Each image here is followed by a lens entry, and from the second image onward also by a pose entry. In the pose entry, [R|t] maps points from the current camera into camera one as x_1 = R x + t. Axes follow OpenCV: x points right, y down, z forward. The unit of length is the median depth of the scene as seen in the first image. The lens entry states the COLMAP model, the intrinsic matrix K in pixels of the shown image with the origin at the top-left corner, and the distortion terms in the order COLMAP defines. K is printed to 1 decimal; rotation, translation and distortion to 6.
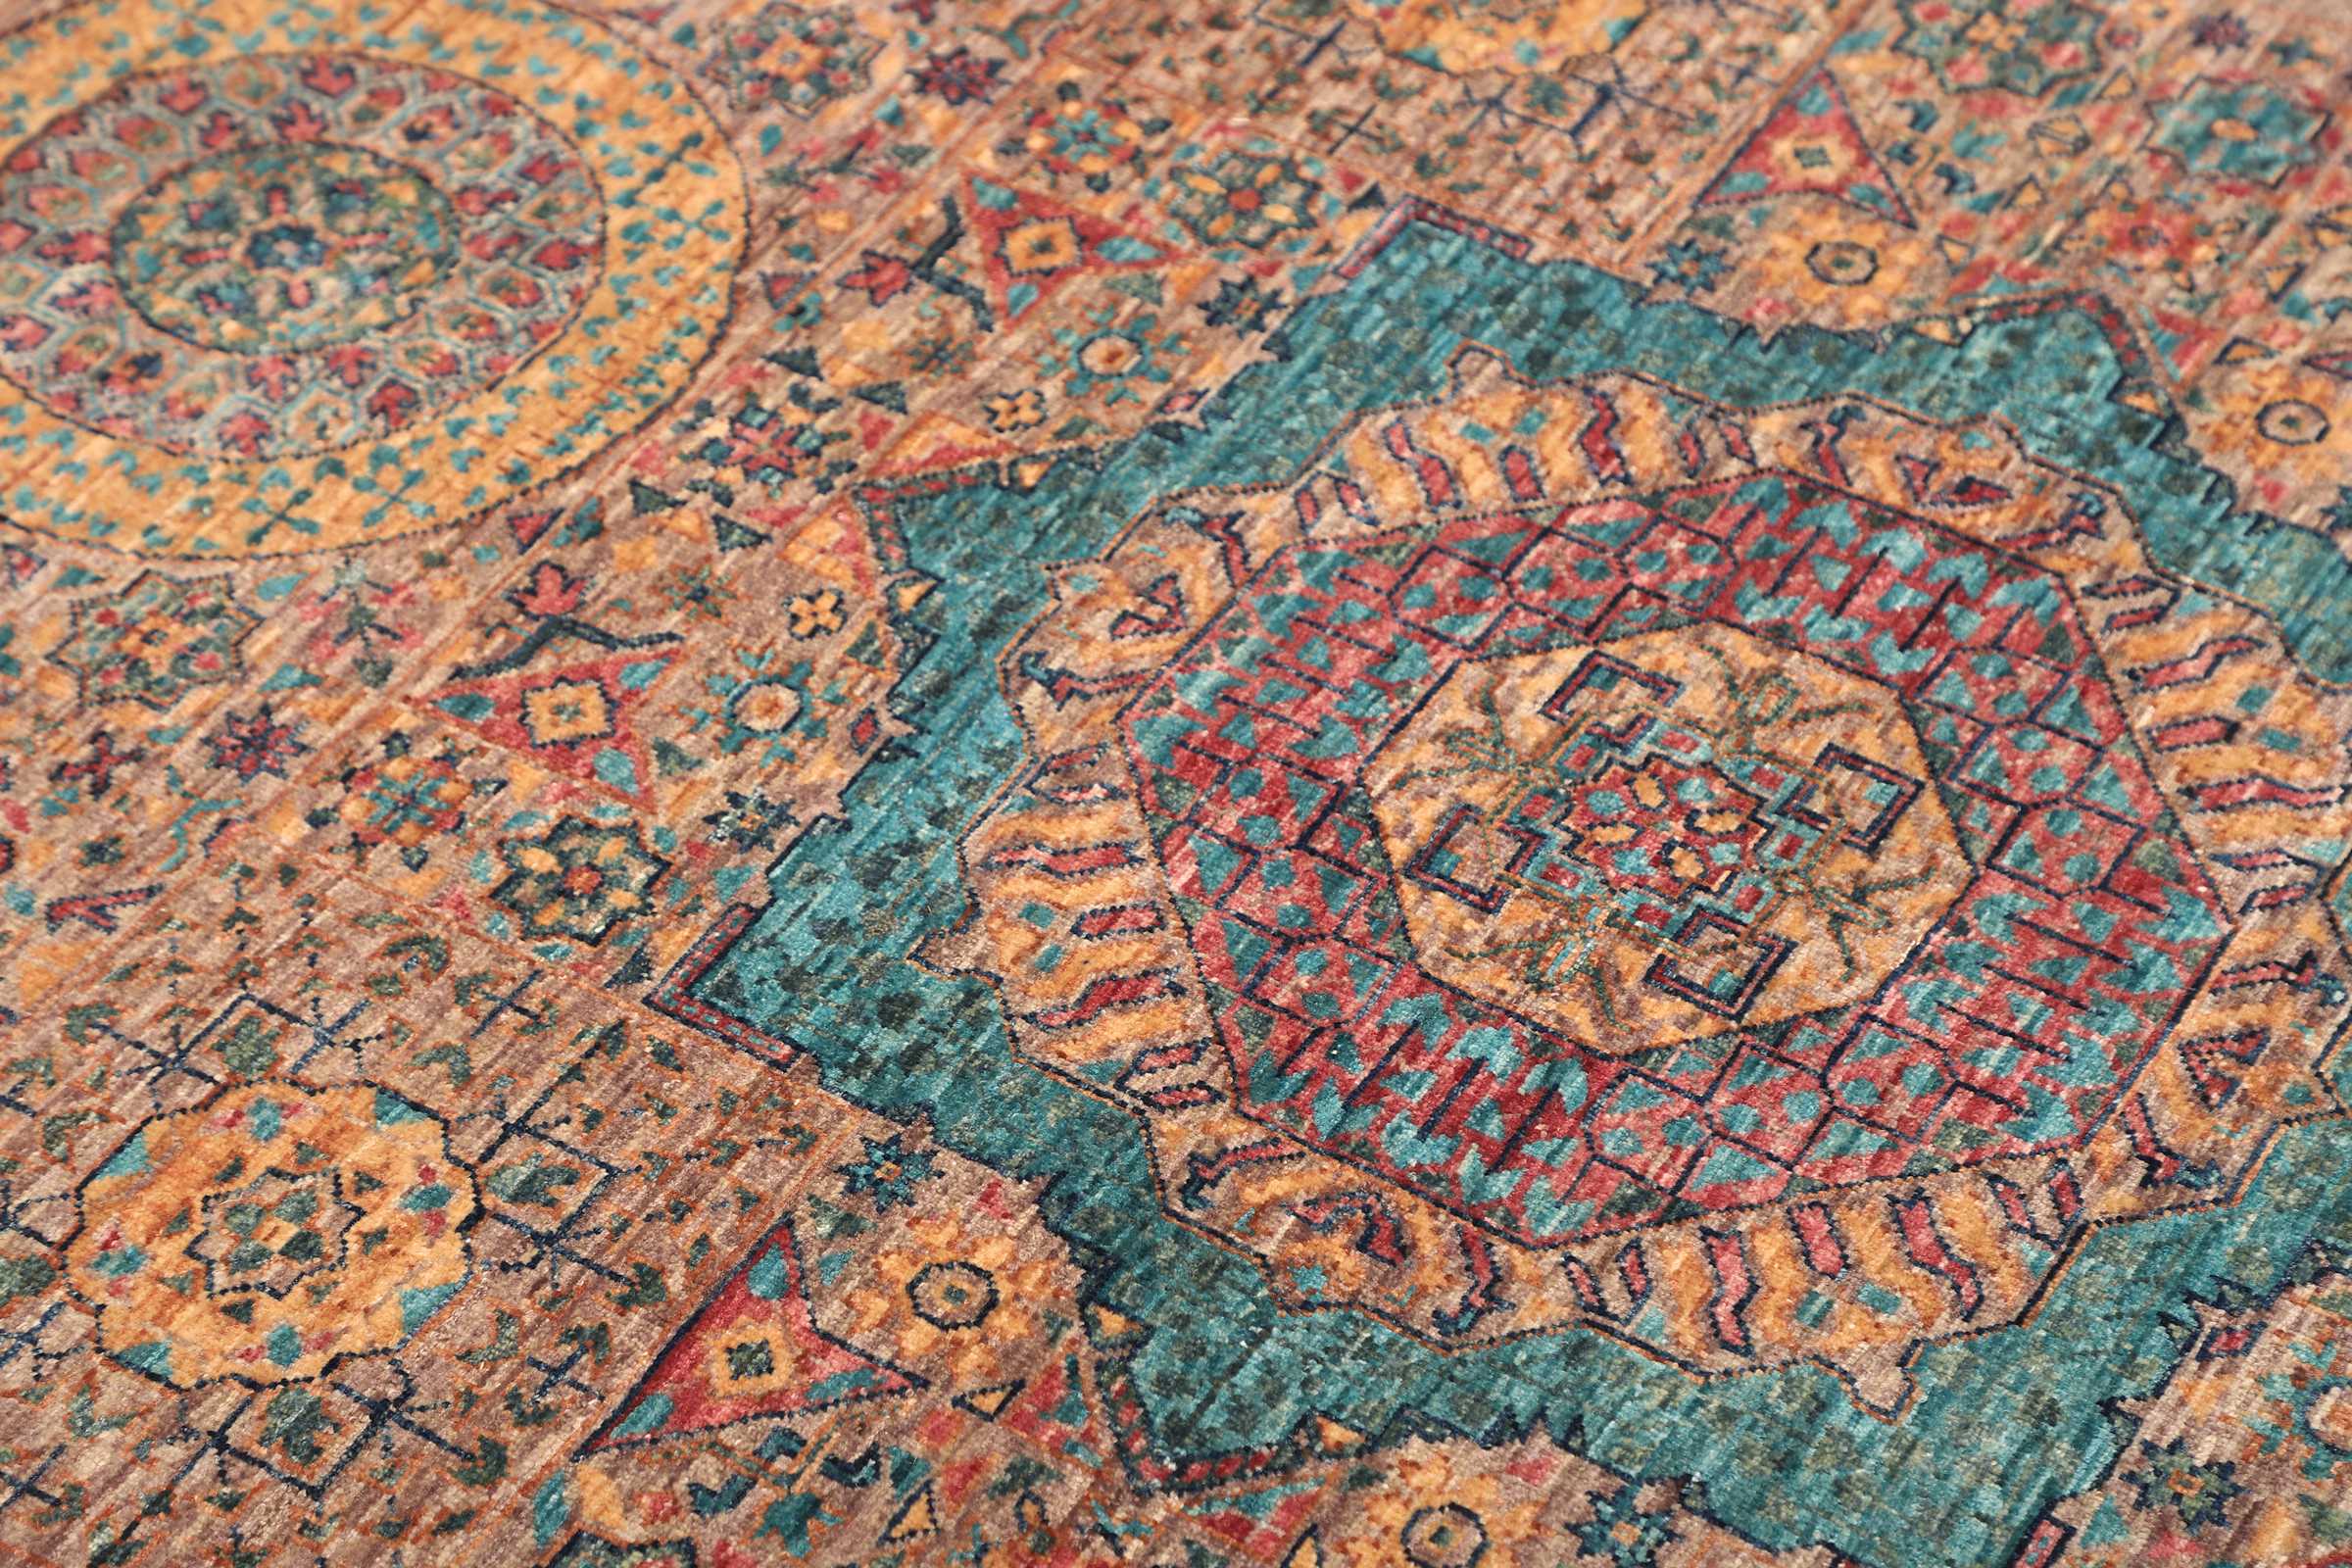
lens RADIAL K [[5615.0, 0, 1186.4], [0, 5615.0, 831.2], [0, 0, 1]] dist [0.471914, 0.000000]
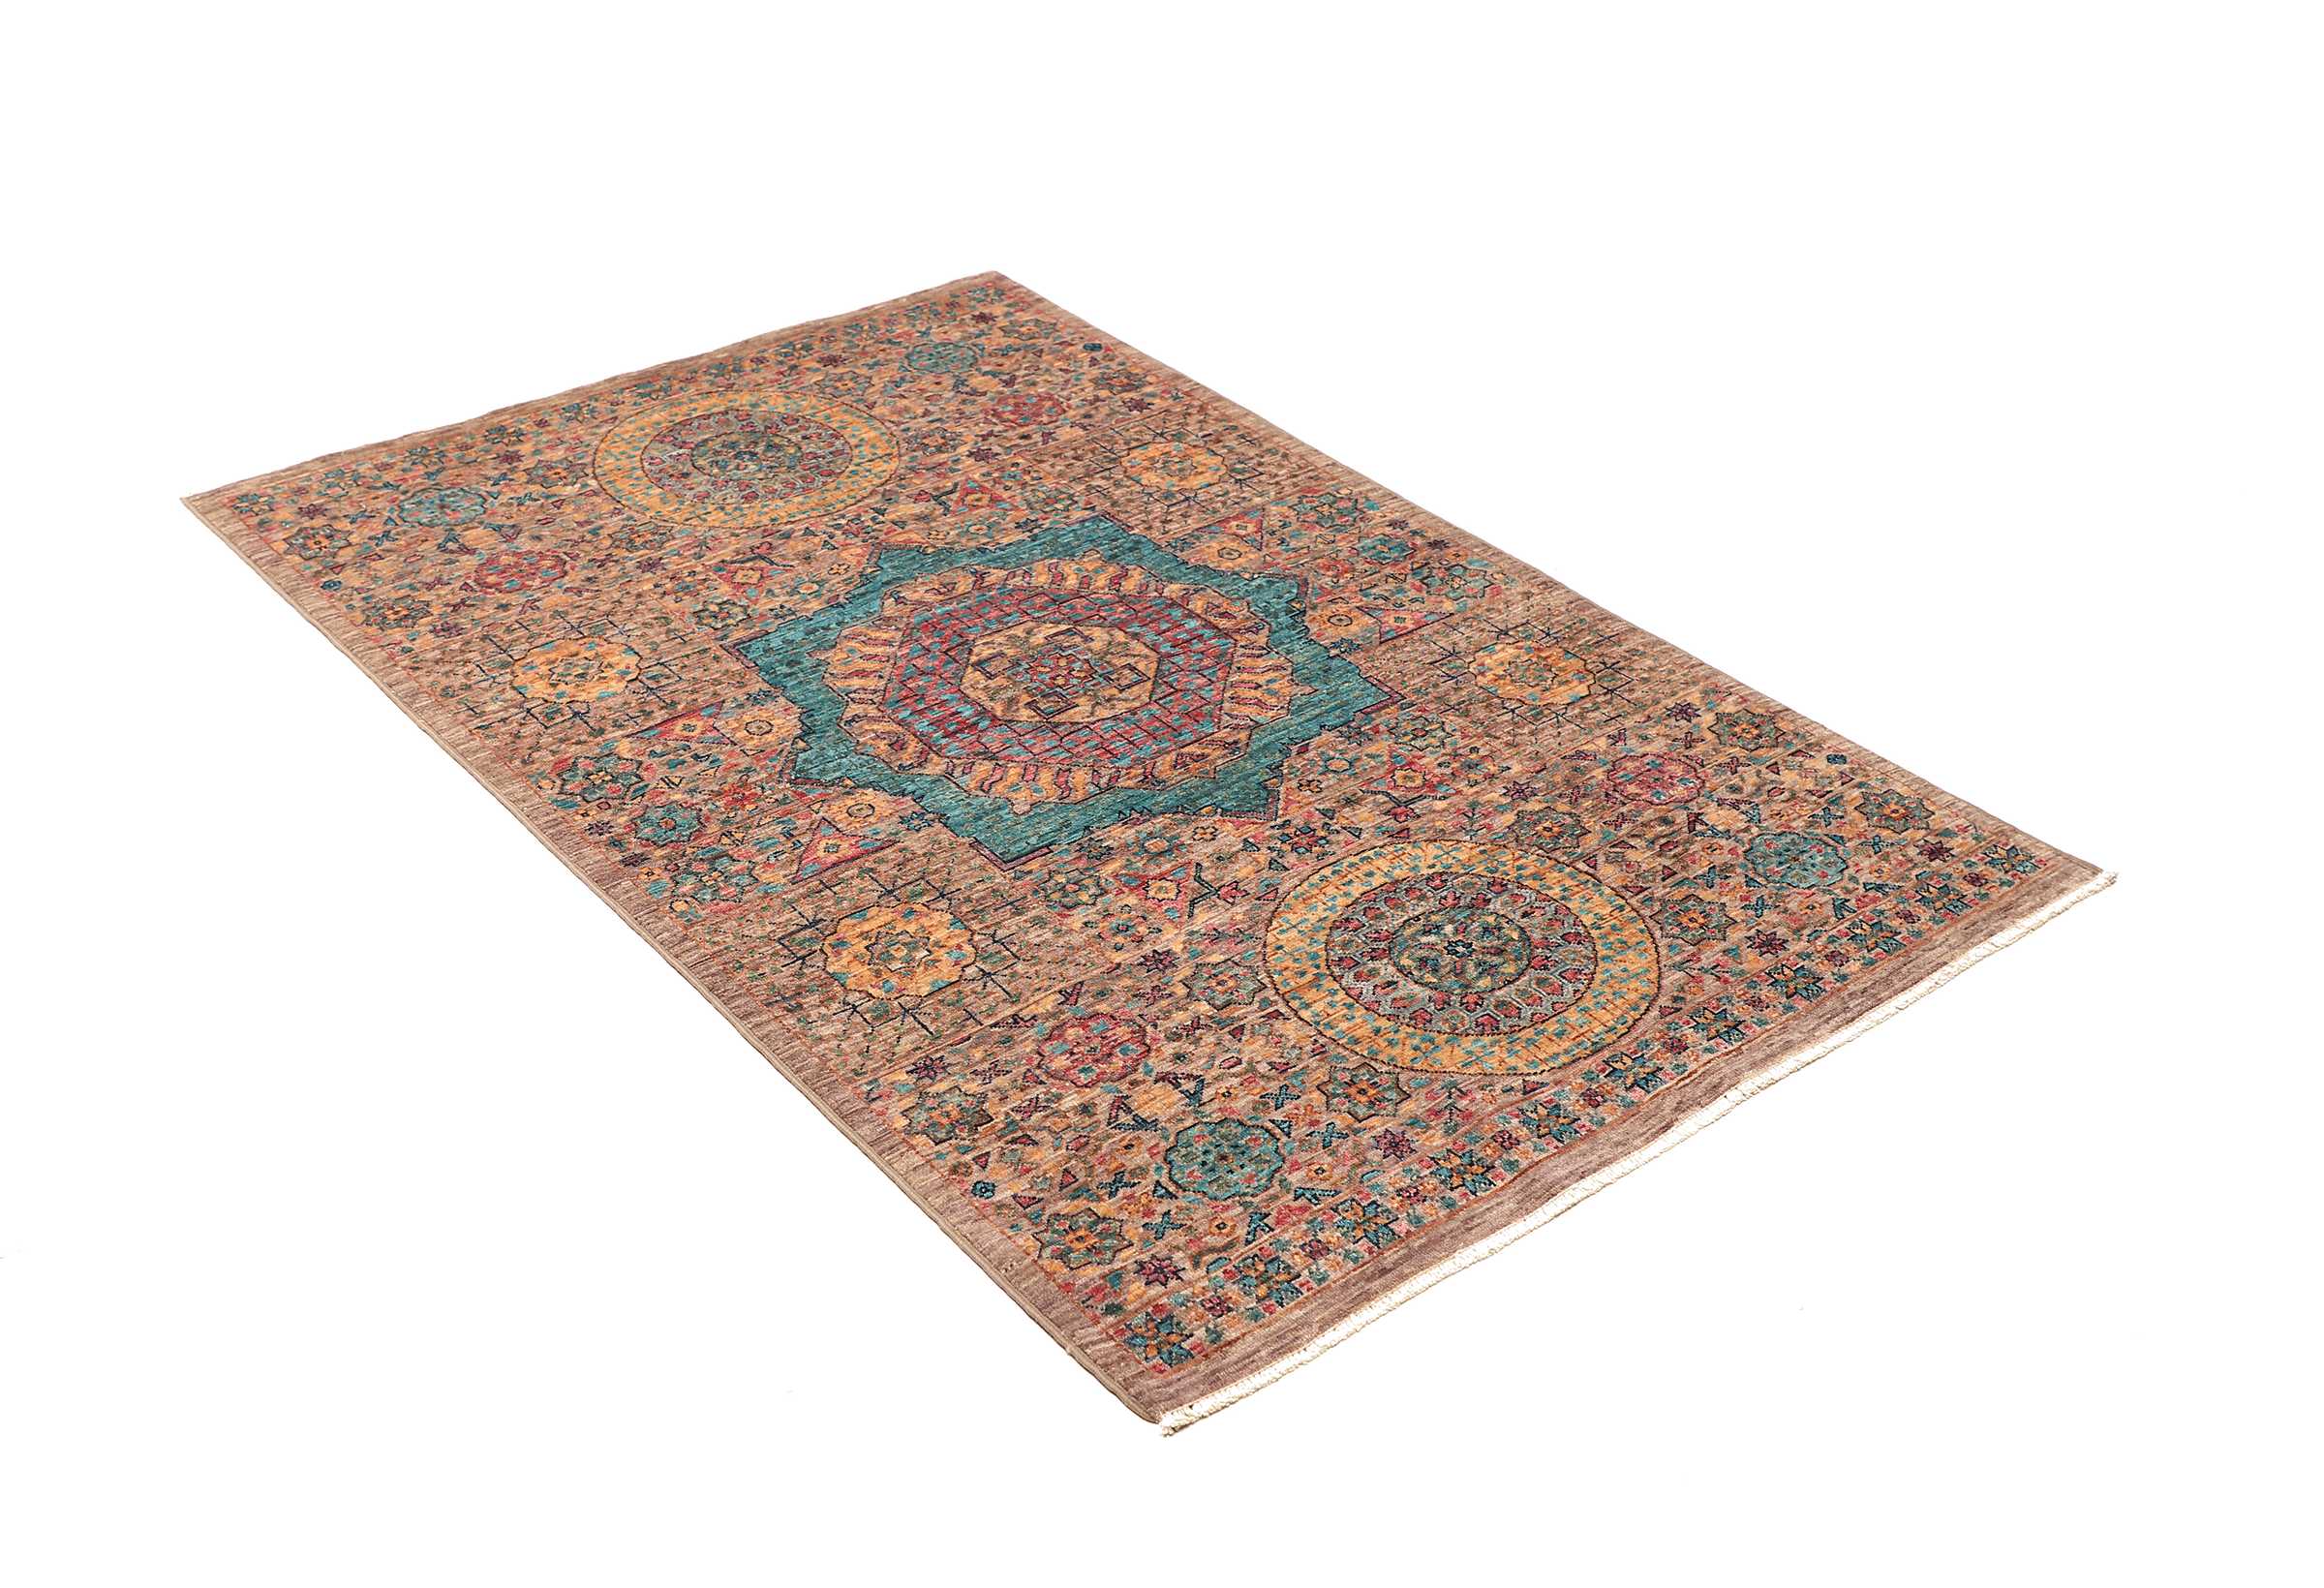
lens RADIAL K [[2772.5, 0, 1137.5], [0, 2772.5, 774.0], [0, 0, 1]] dist [0.106749, 0.000000]
pose [[0.942389, 0.205561, -0.263909, 0.521834], [-0.255975, 0.951023, -0.173296, 0.294857], [0.215361, 0.230866, 0.948852, -0.366509]]
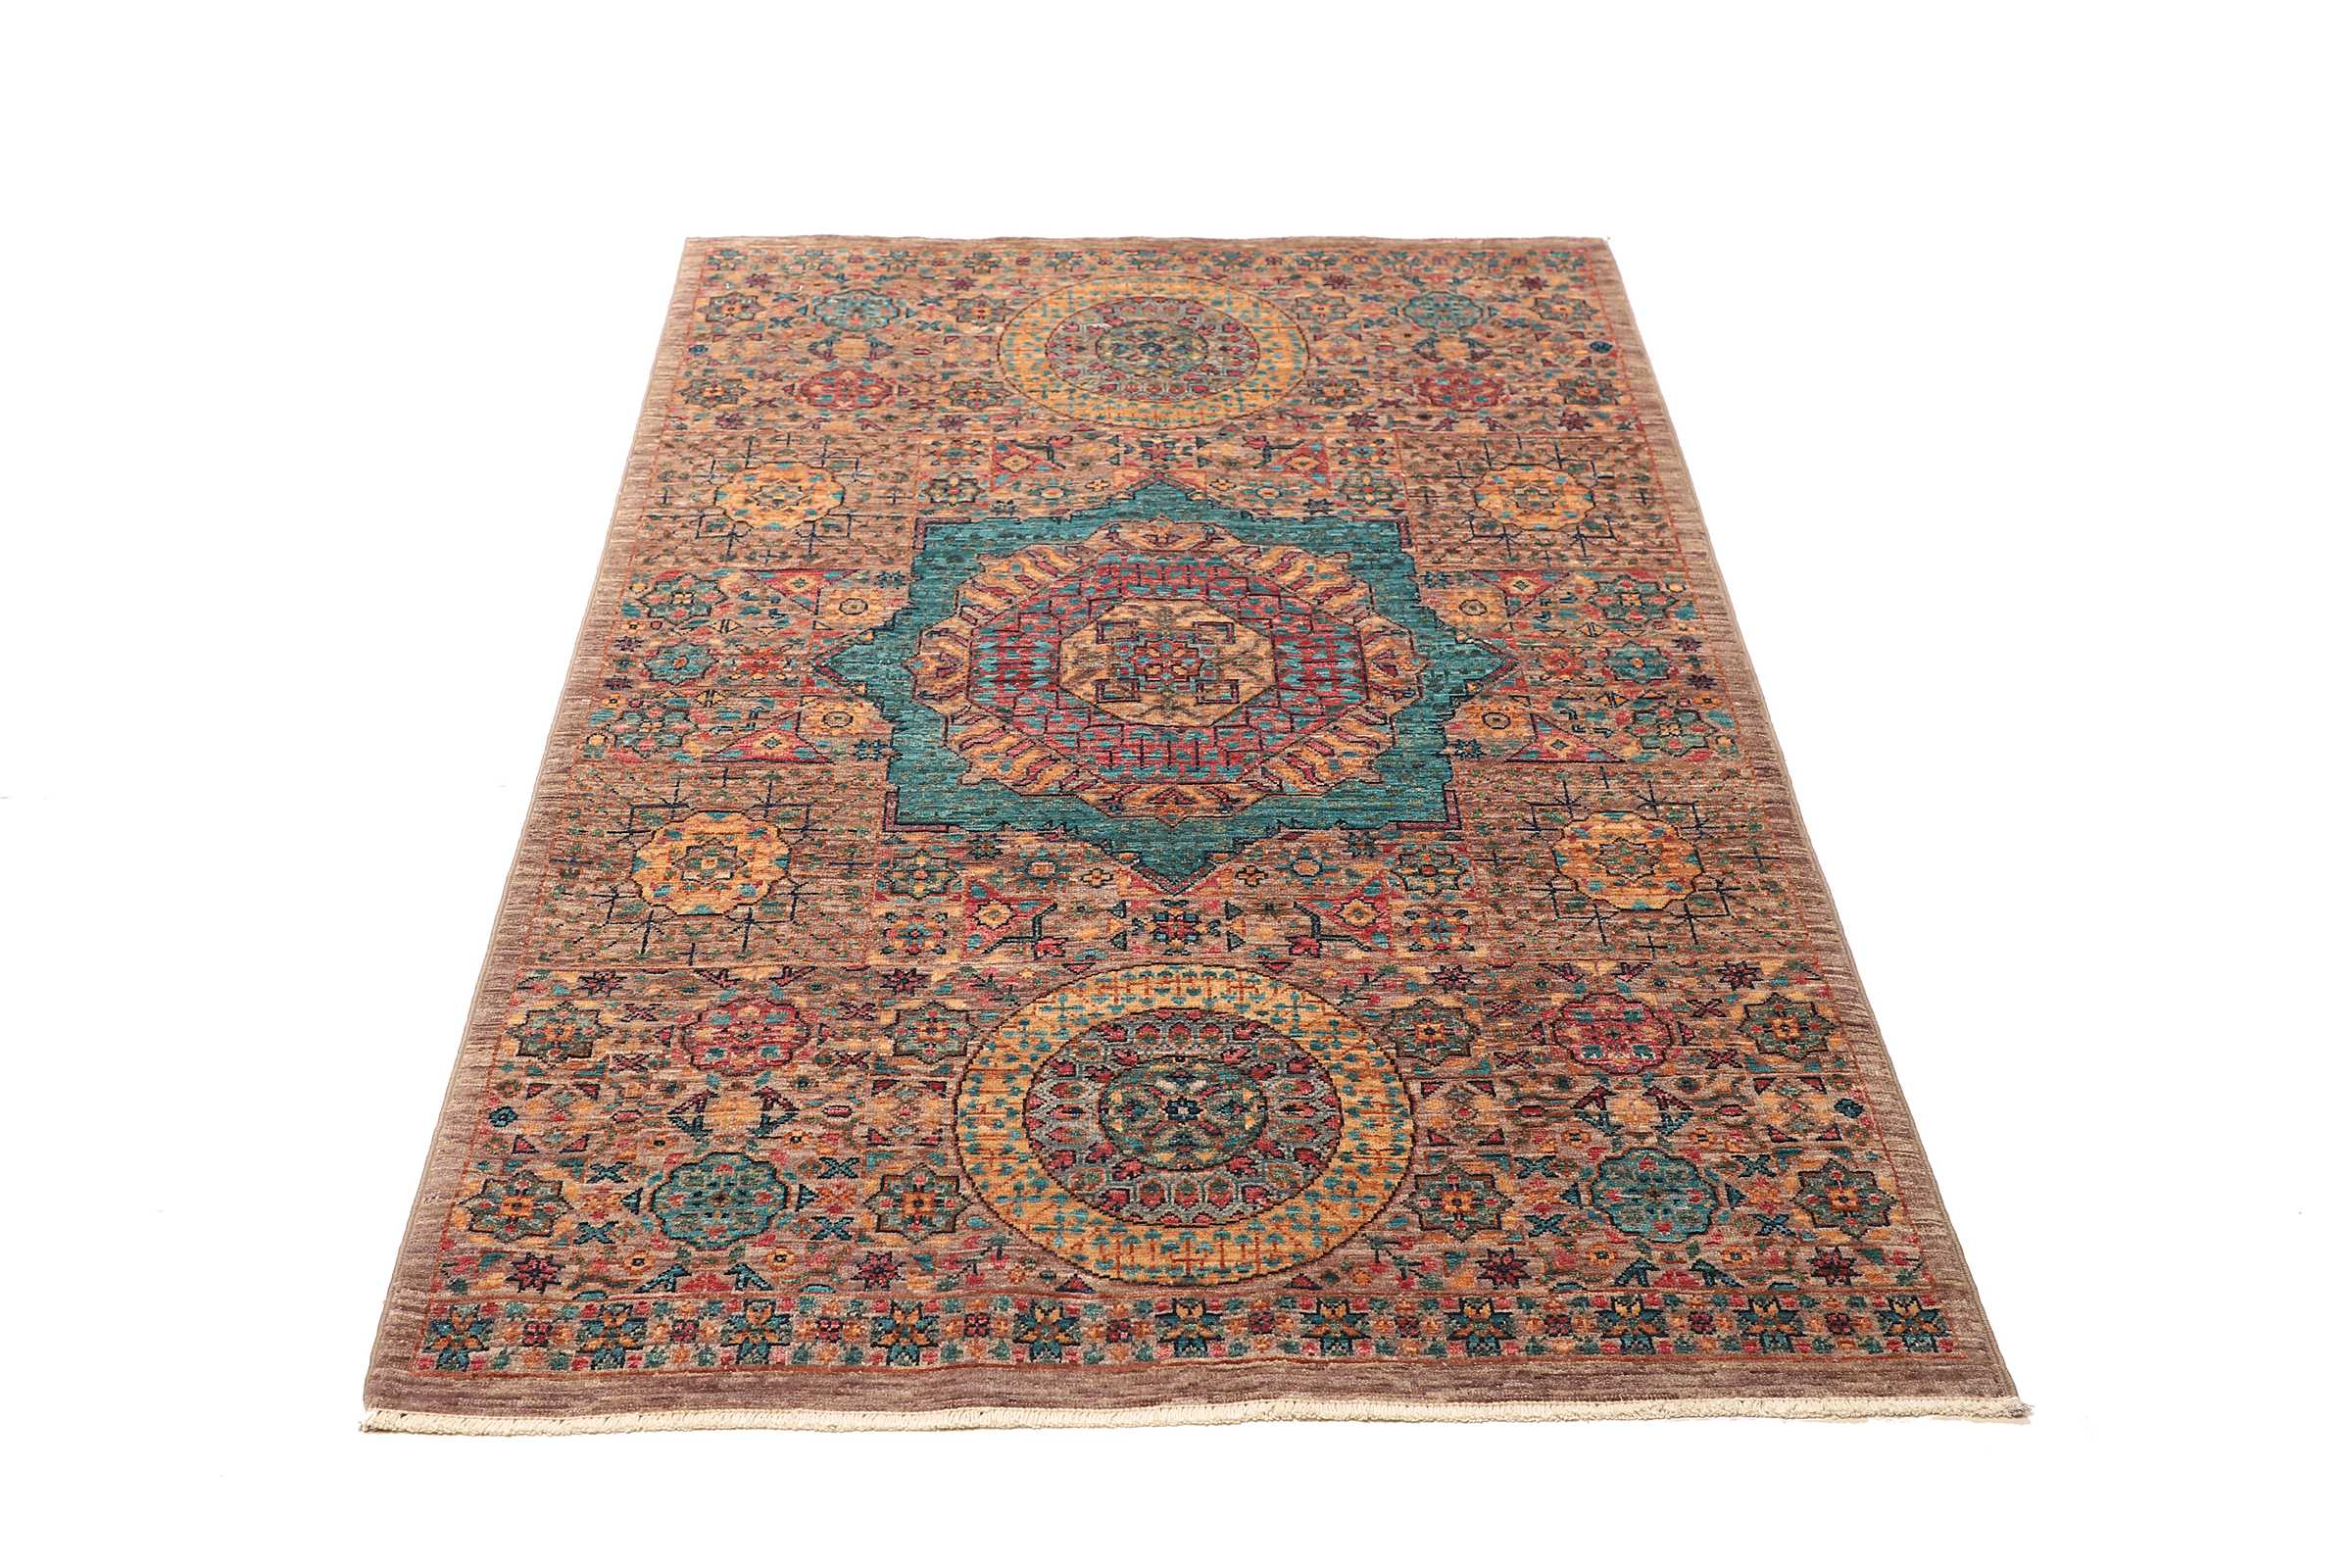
lens RADIAL K [[2678.0, 0, 1145.4], [0, 2678.0, 679.0], [0, 0, 1]] dist [0.099625, 0.000000]
pose [[0.540114, 0.506718, -0.671948, 0.964838], [-0.604688, 0.788980, 0.108922, -0.130435], [0.585346, 0.347488, 0.732545, 0.040950]]
